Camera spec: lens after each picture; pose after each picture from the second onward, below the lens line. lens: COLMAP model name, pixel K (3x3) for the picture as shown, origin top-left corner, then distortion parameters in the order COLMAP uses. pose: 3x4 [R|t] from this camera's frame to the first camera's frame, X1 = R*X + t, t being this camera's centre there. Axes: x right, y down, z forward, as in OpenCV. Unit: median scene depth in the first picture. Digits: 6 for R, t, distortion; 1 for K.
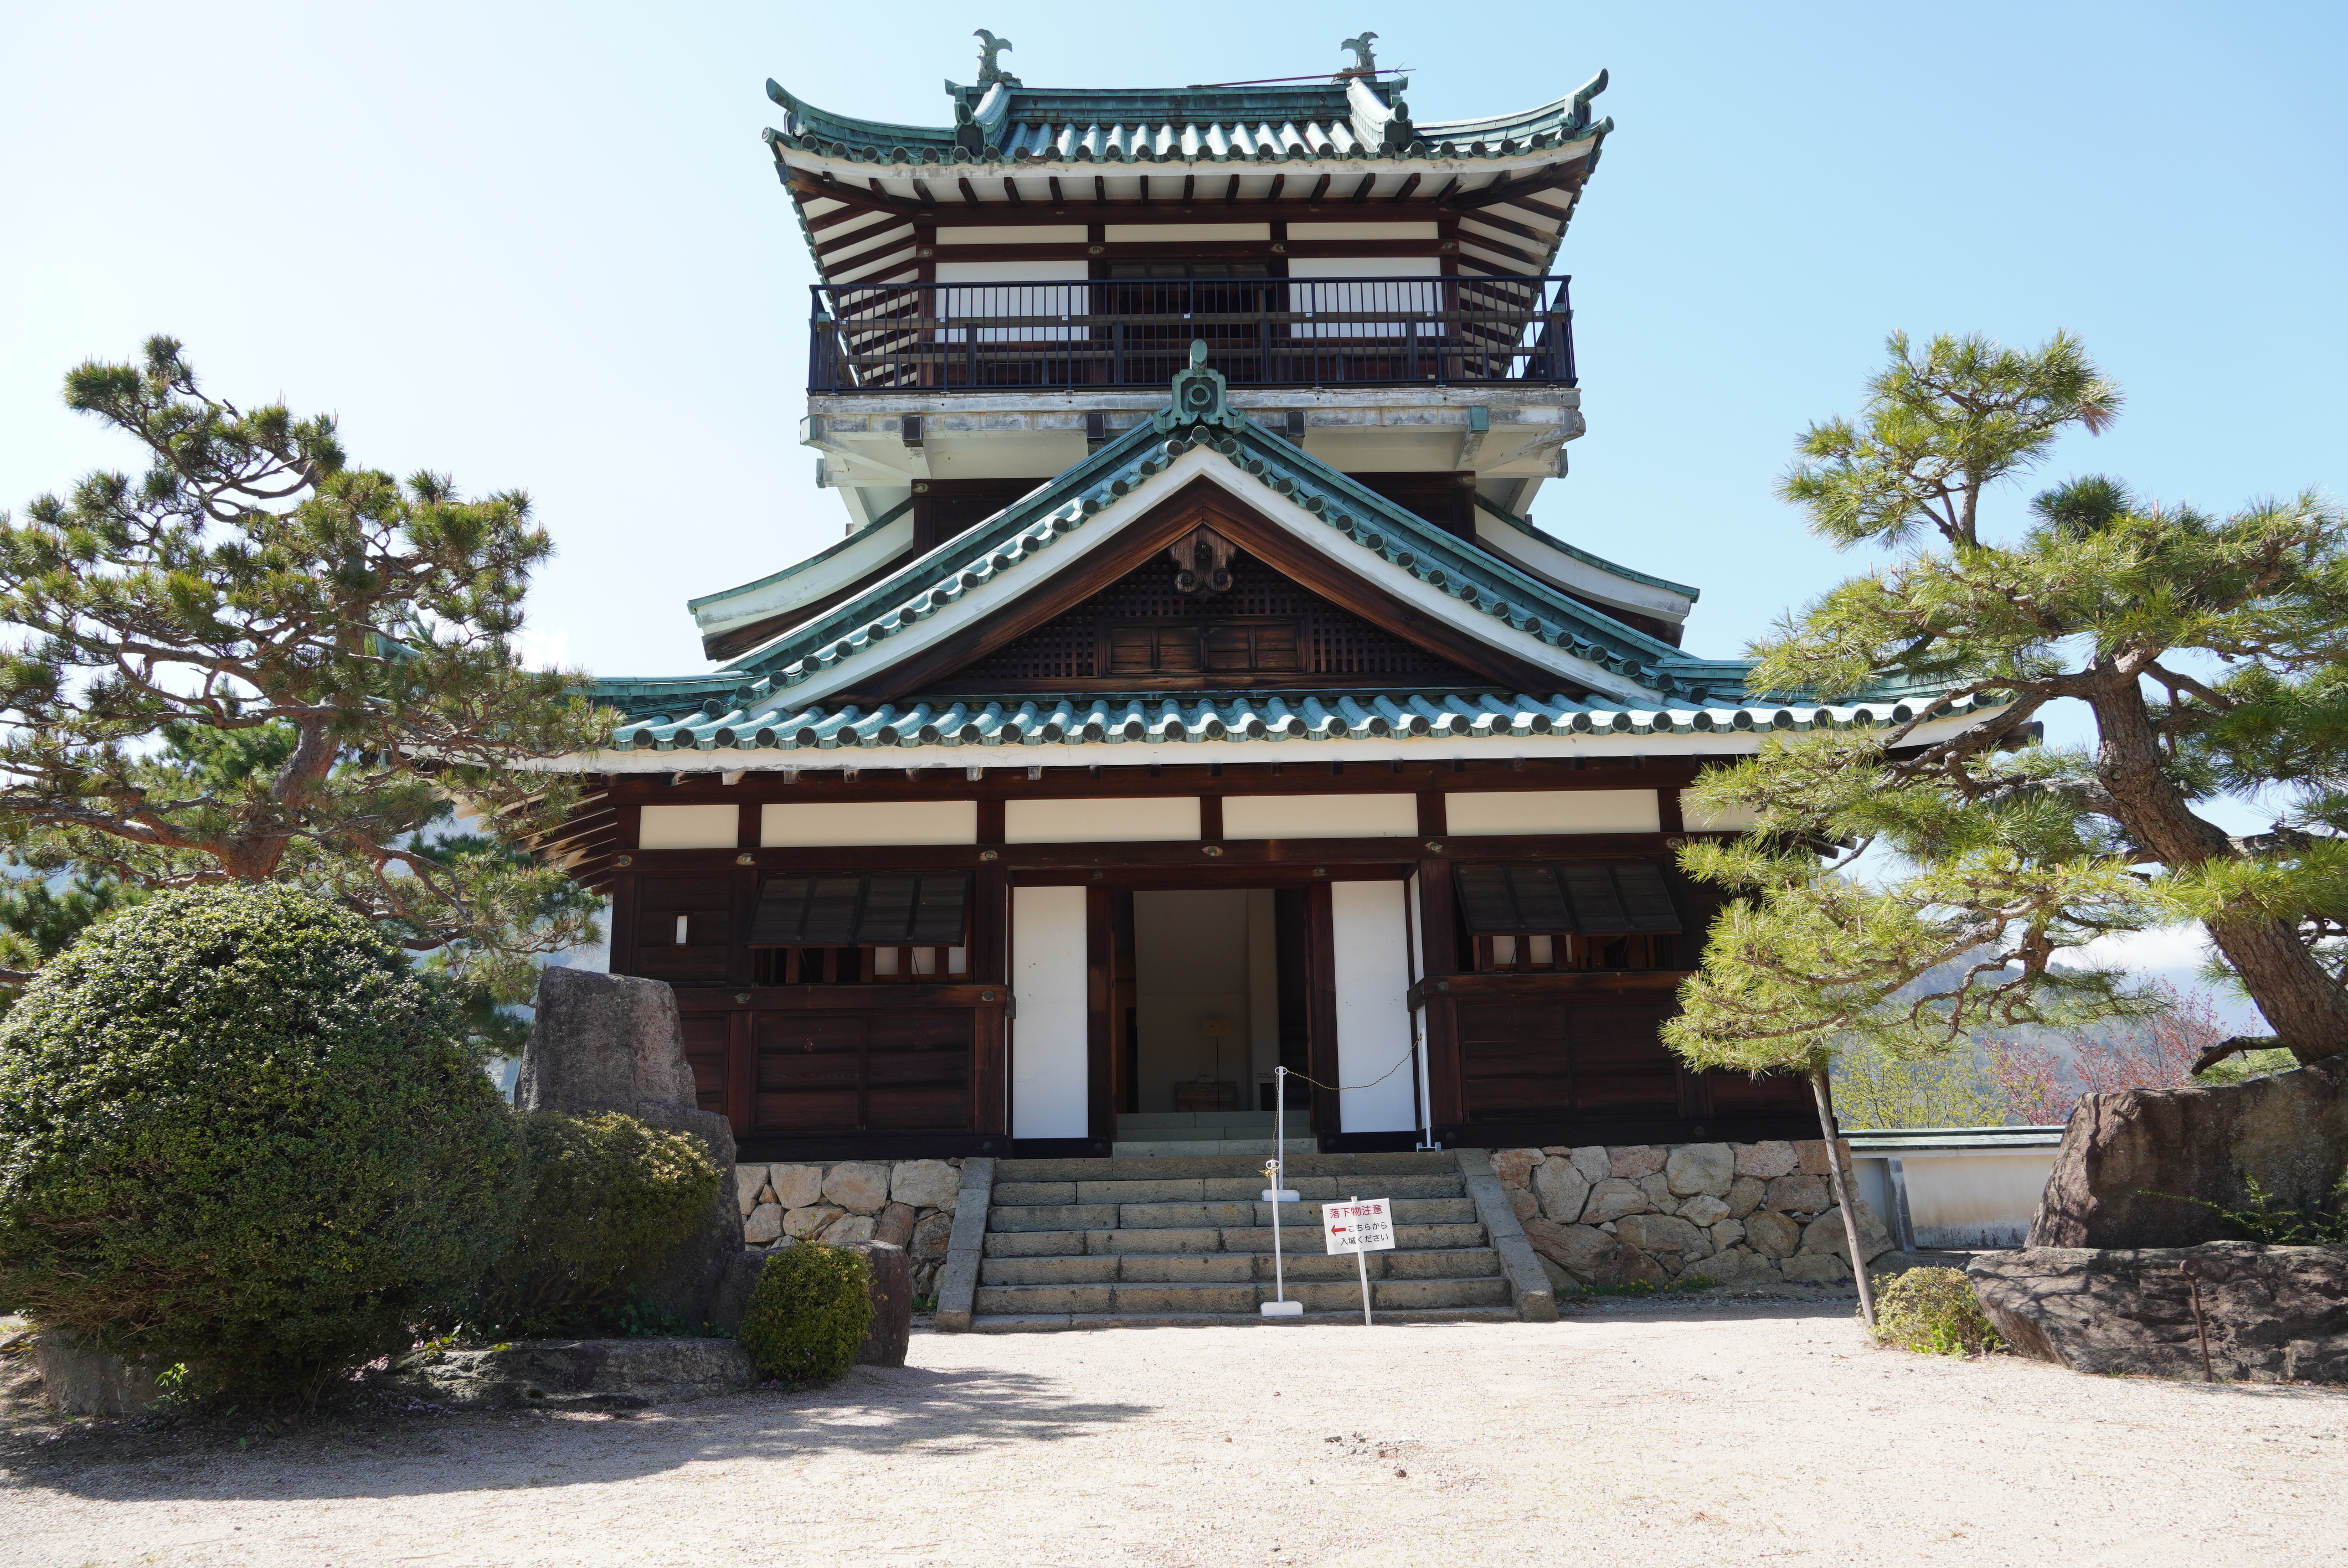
lens RADIAL K [[1747.8, 0, 1174.0], [0, 1747.8, 784.0], [0, 0, 1]] dist [-0.074879, 0.084285]
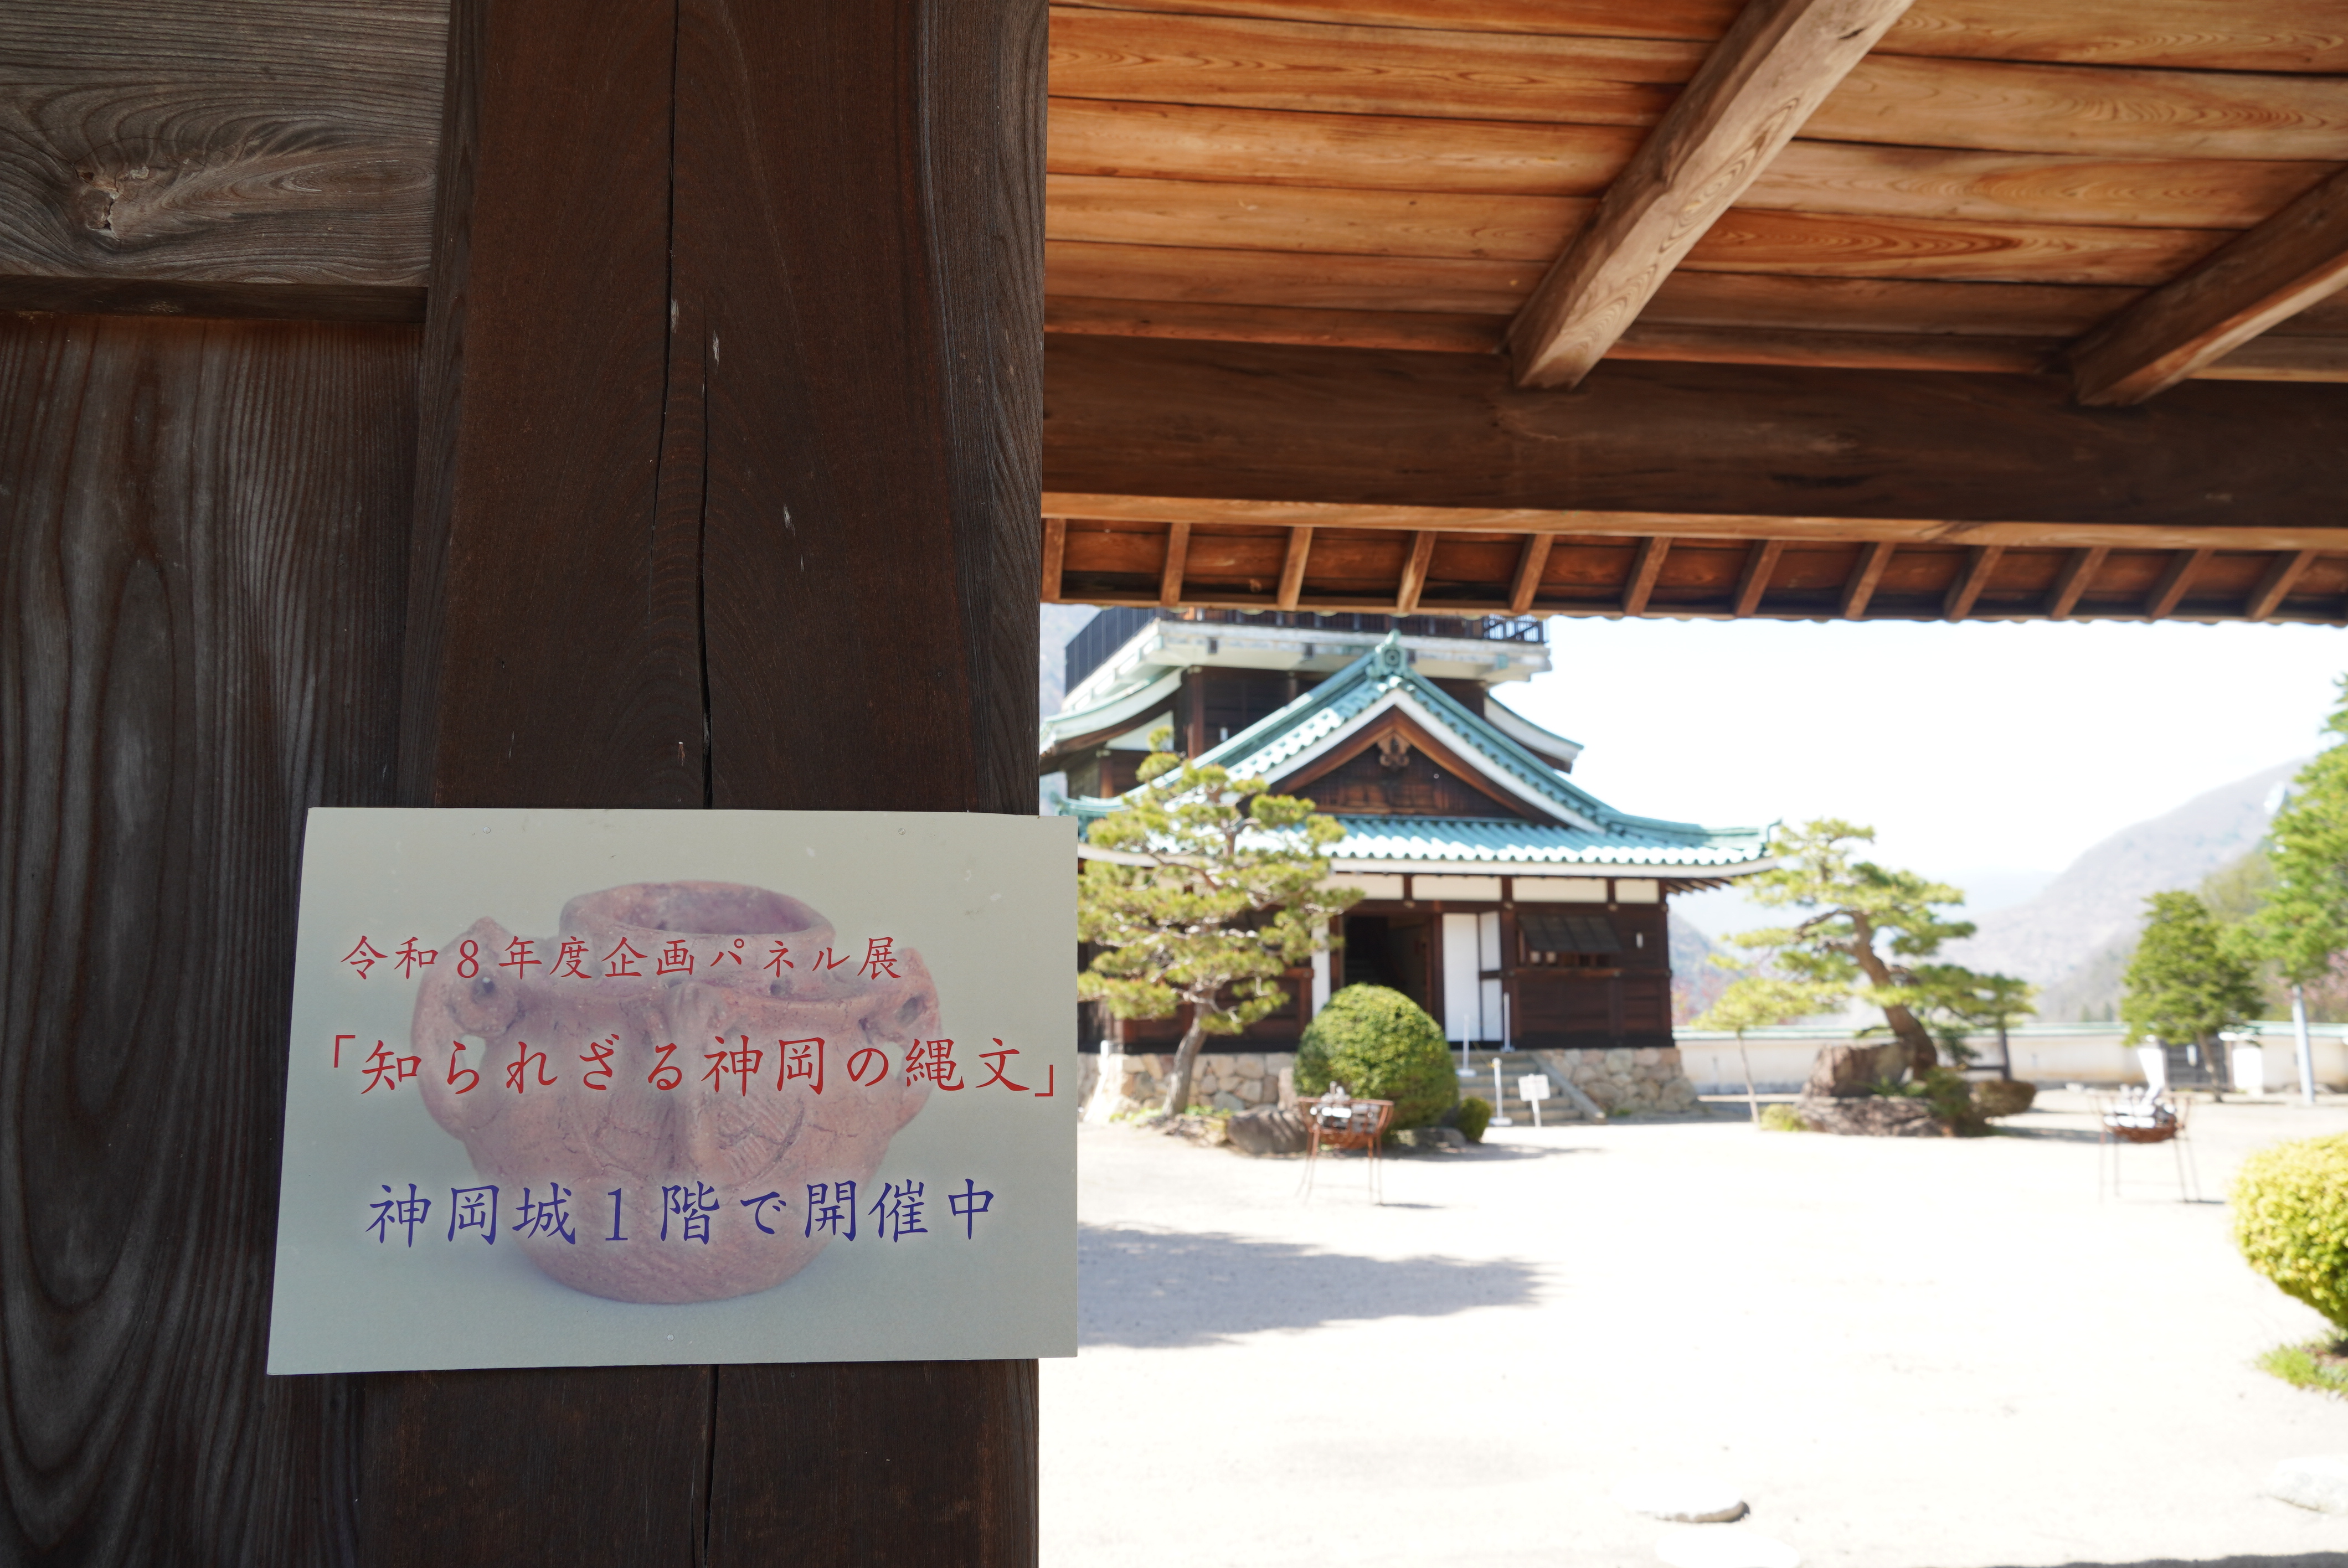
lens RADIAL K [[1747.8, 0, 1174.0], [0, 1747.8, 784.0], [0, 0, 1]] dist [-0.074879, 0.084285]
pose [[0.964424, 0.050260, 0.259538, -0.819651], [-0.072943, 0.994241, 0.078514, -0.254060], [-0.254097, -0.094653, 0.962536, -0.924278]]
